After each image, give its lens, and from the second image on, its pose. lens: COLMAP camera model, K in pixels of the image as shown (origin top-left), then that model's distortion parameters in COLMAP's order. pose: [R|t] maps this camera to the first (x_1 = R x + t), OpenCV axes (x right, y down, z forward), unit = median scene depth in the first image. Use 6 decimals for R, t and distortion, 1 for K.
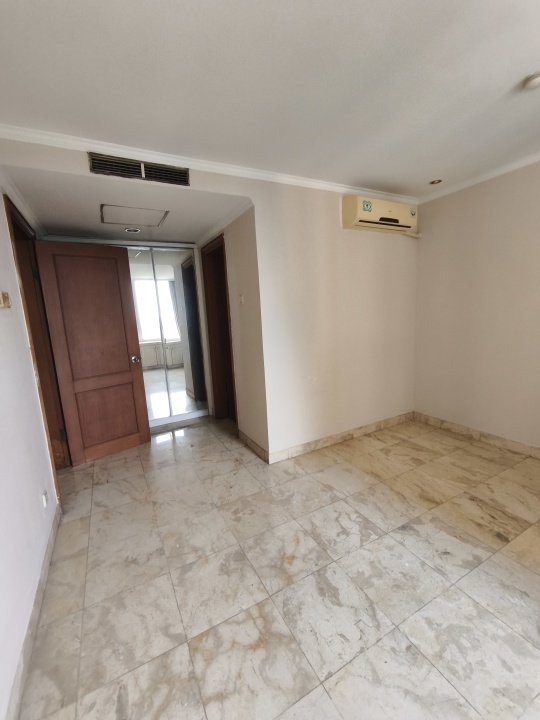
lens RADIAL K [[305.5, 0, 270.0], [0, 305.5, 360.8], [0, 0, 1]] dist [0.000076, -0.001100]
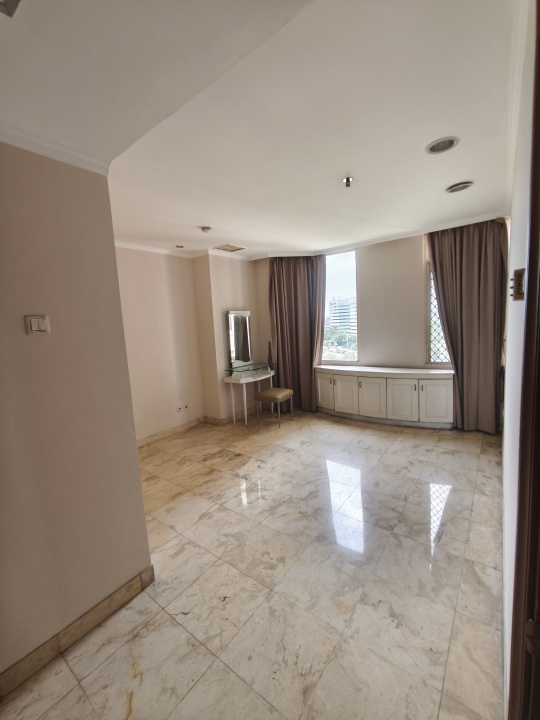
lens RADIAL K [[305.5, 0, 269.1], [0, 305.5, 357.4], [0, 0, 1]] dist [0.000076, -0.001100]
pose [[-0.416045, -0.024317, 0.909019, -0.924697], [0.223305, 0.966301, 0.128053, -0.188470], [-0.881500, 0.256265, -0.396594, 1.276803]]
